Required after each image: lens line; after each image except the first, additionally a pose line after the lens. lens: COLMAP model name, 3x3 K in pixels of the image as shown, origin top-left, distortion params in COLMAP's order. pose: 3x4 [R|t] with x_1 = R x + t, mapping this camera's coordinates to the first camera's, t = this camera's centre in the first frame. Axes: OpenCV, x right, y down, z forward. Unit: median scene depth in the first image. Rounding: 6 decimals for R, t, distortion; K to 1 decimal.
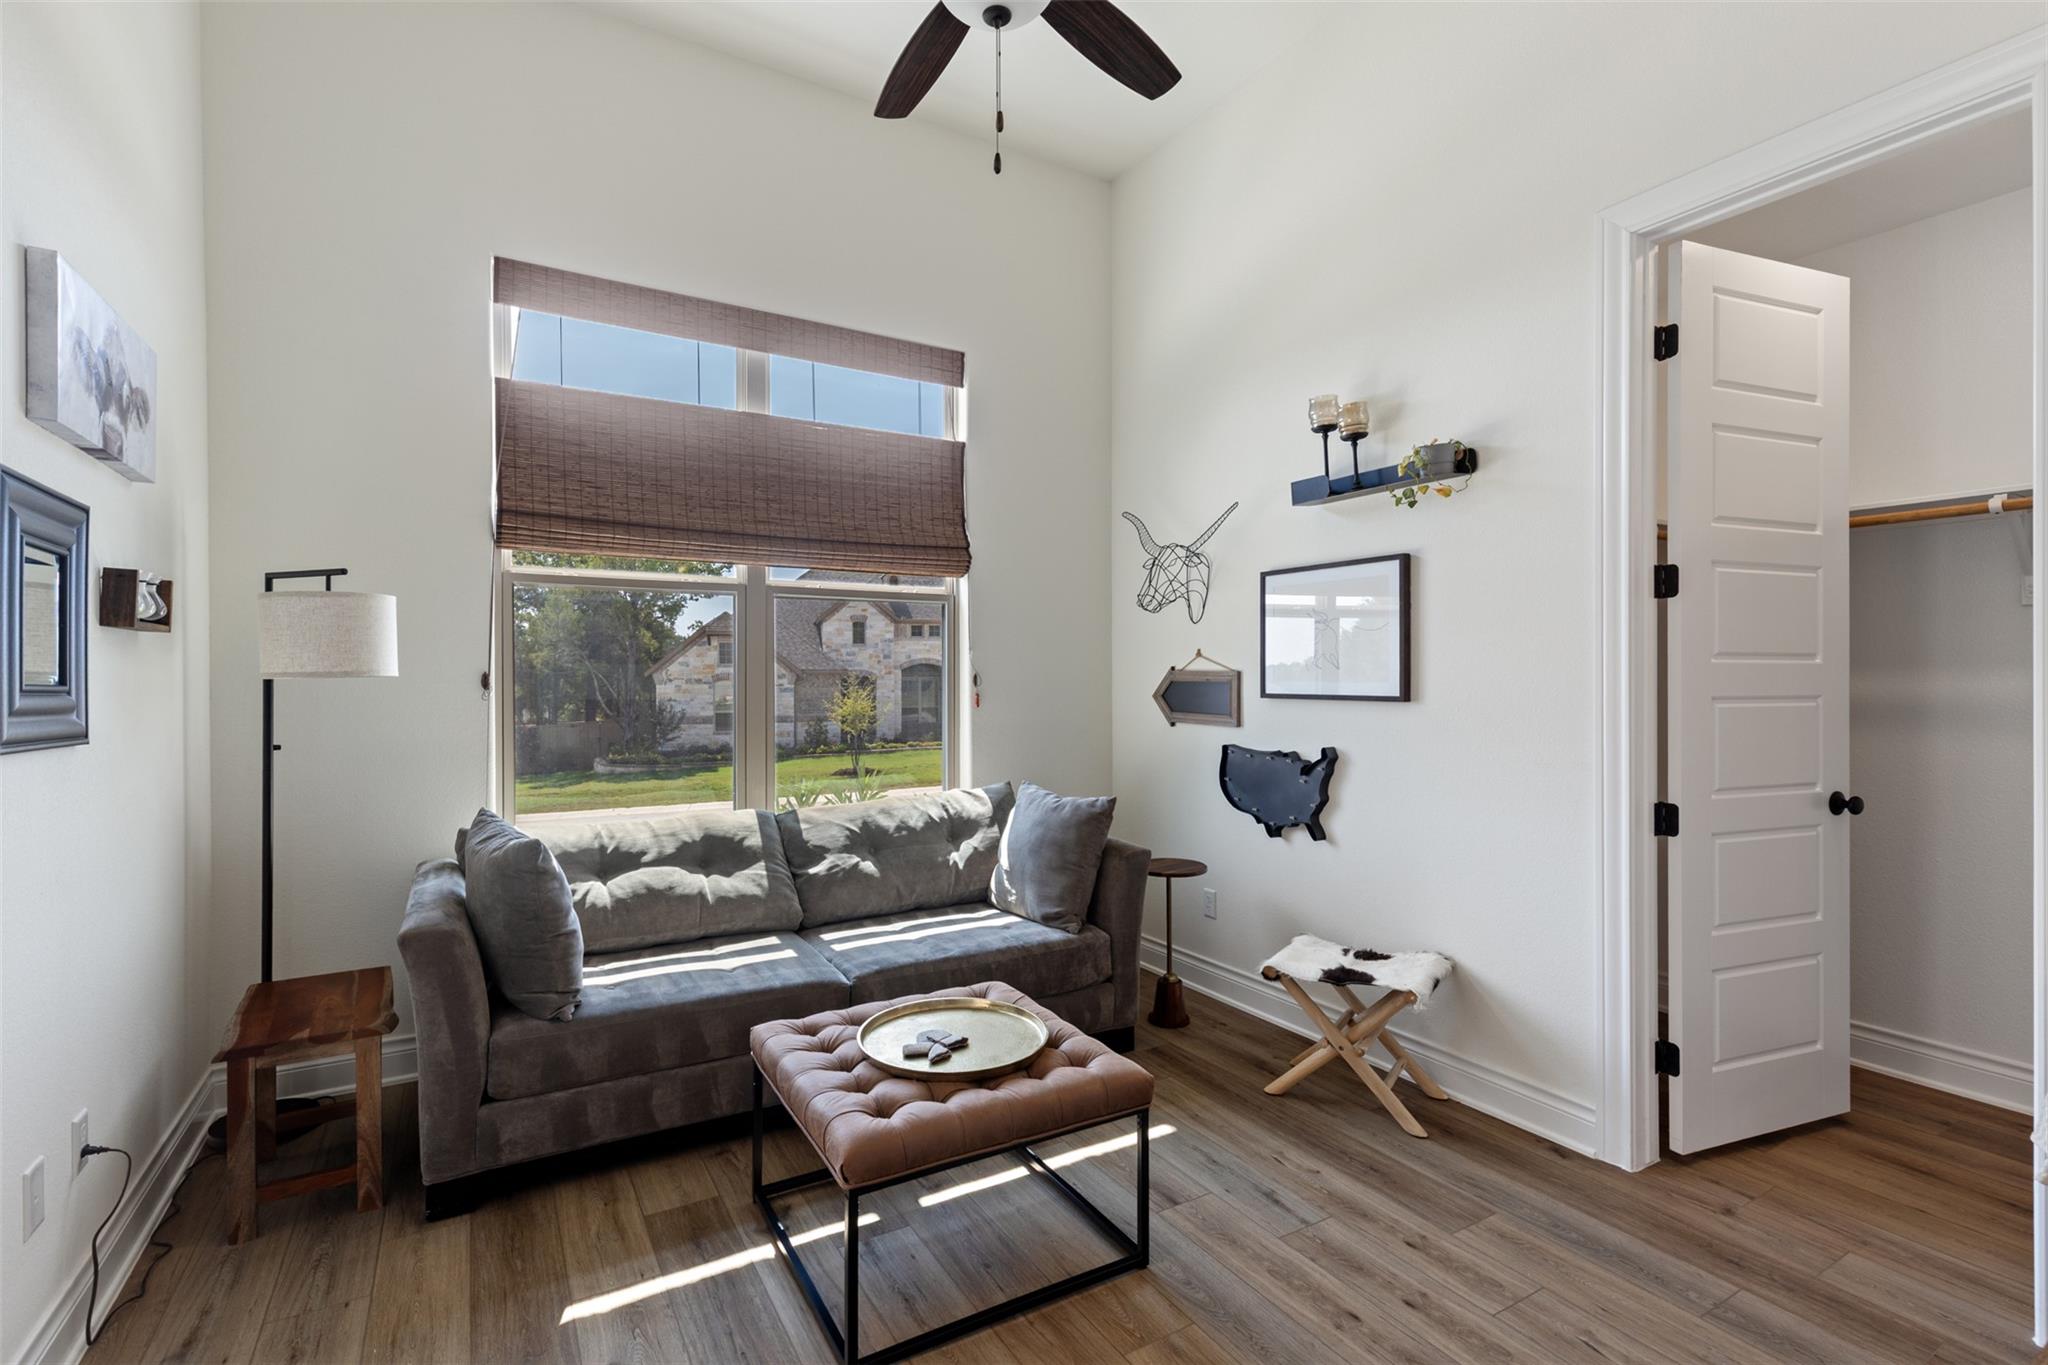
lens RADIAL K [[927.9, 0, 1016.8], [0, 927.9, 669.4], [0, 0, 1]] dist [0.013549, -0.000061]
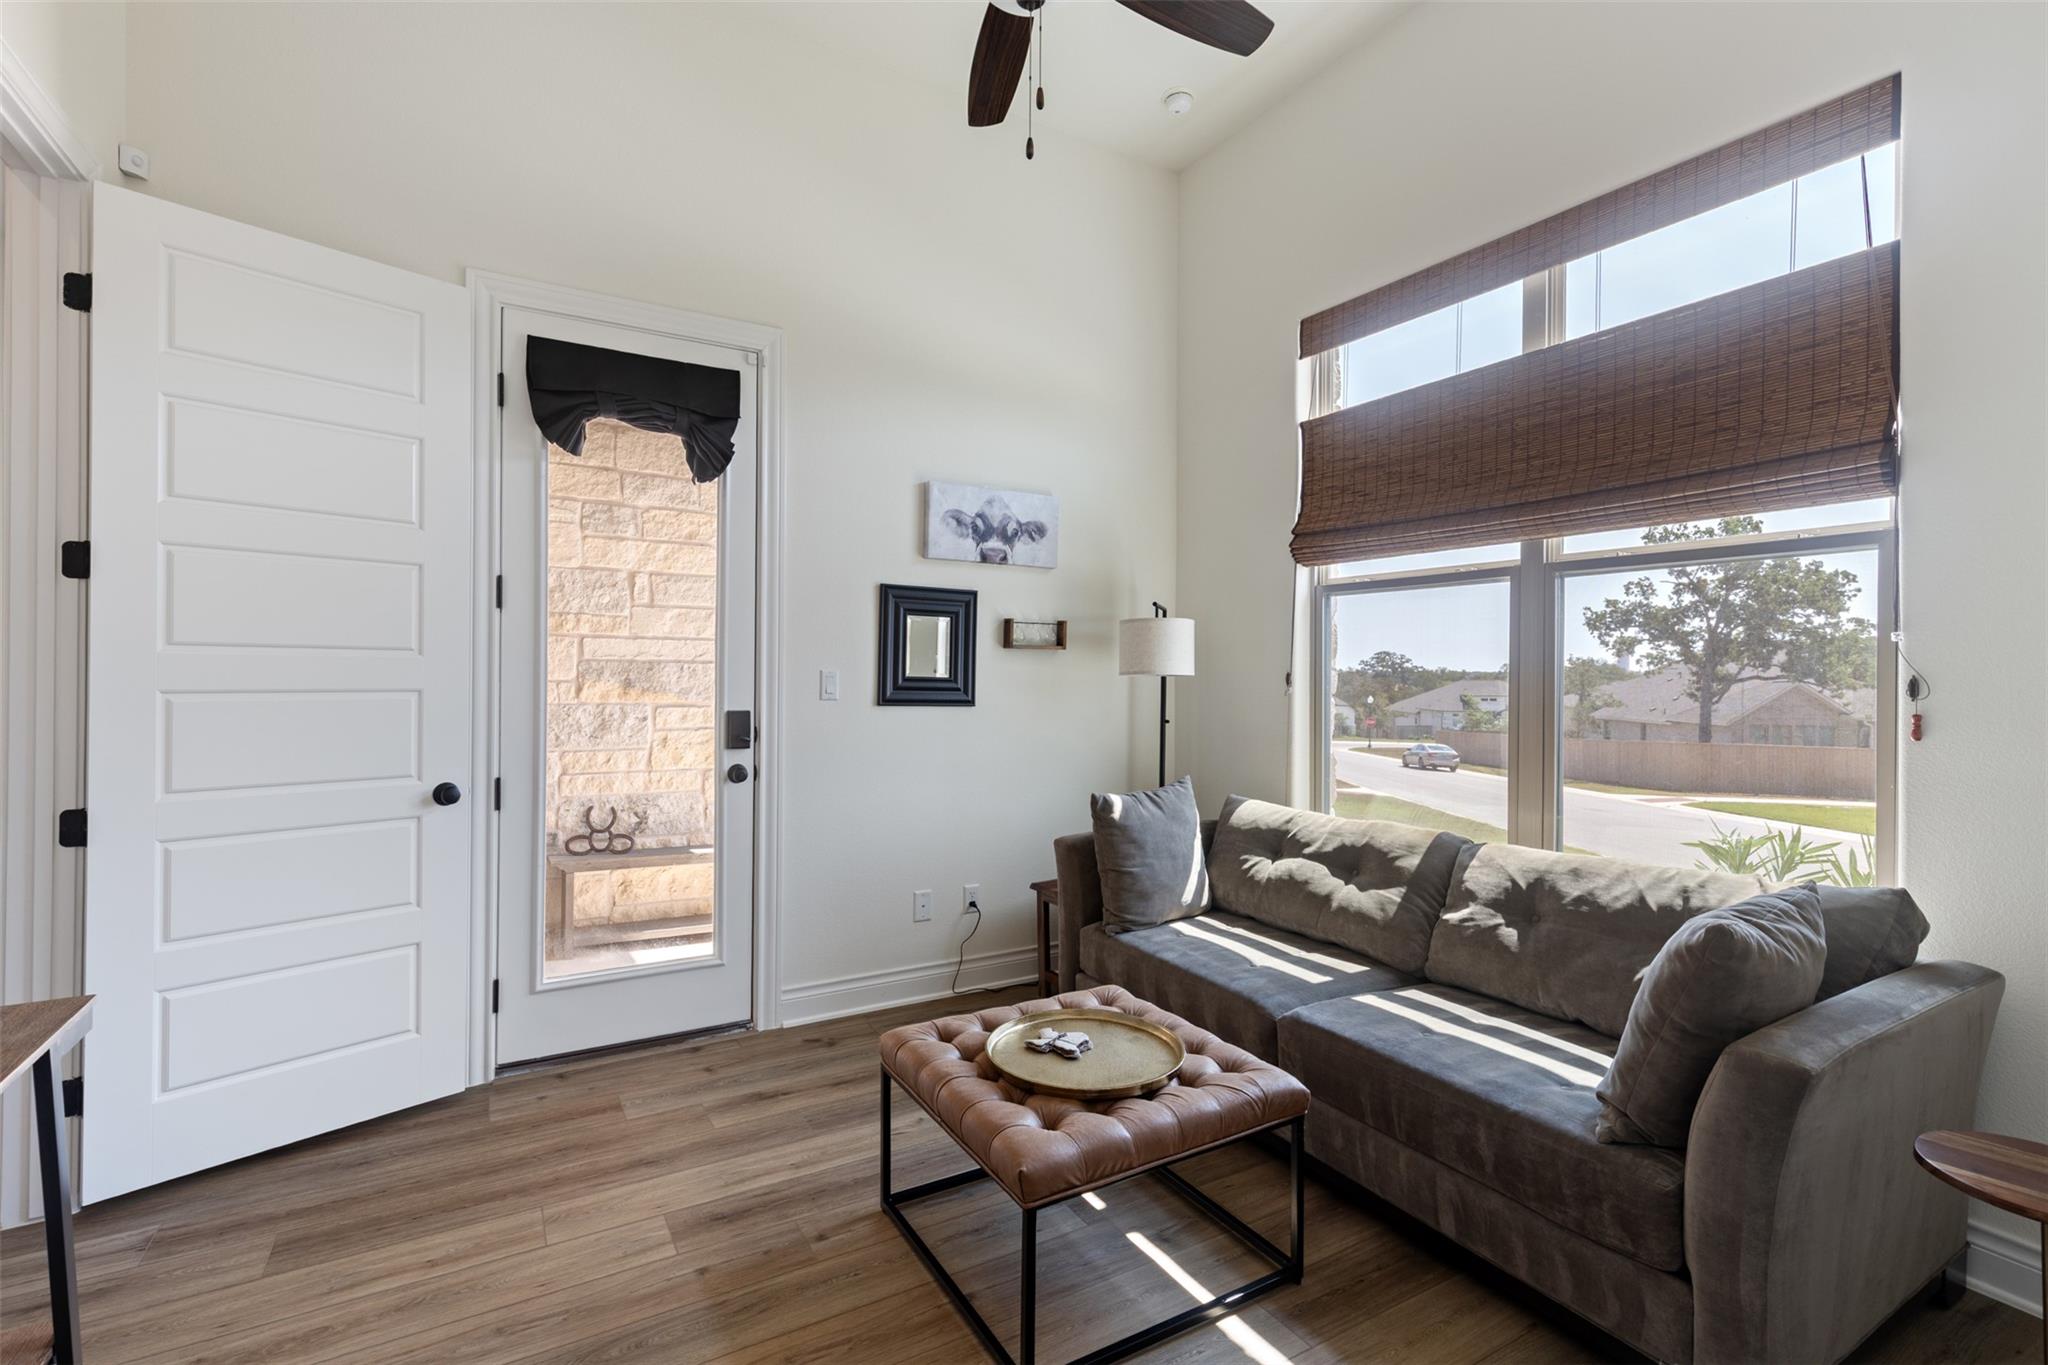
lens RADIAL K [[936.5, 0, 1019.7], [0, 936.5, 663.7], [0, 0, 1]] dist [0.000574, 0.000074]
pose [[-0.007487, -0.010824, -0.999913, 0.614904], [-0.001046, 0.999941, -0.010817, 0.005147], [0.999971, 0.000965, -0.007498, 0.641599]]
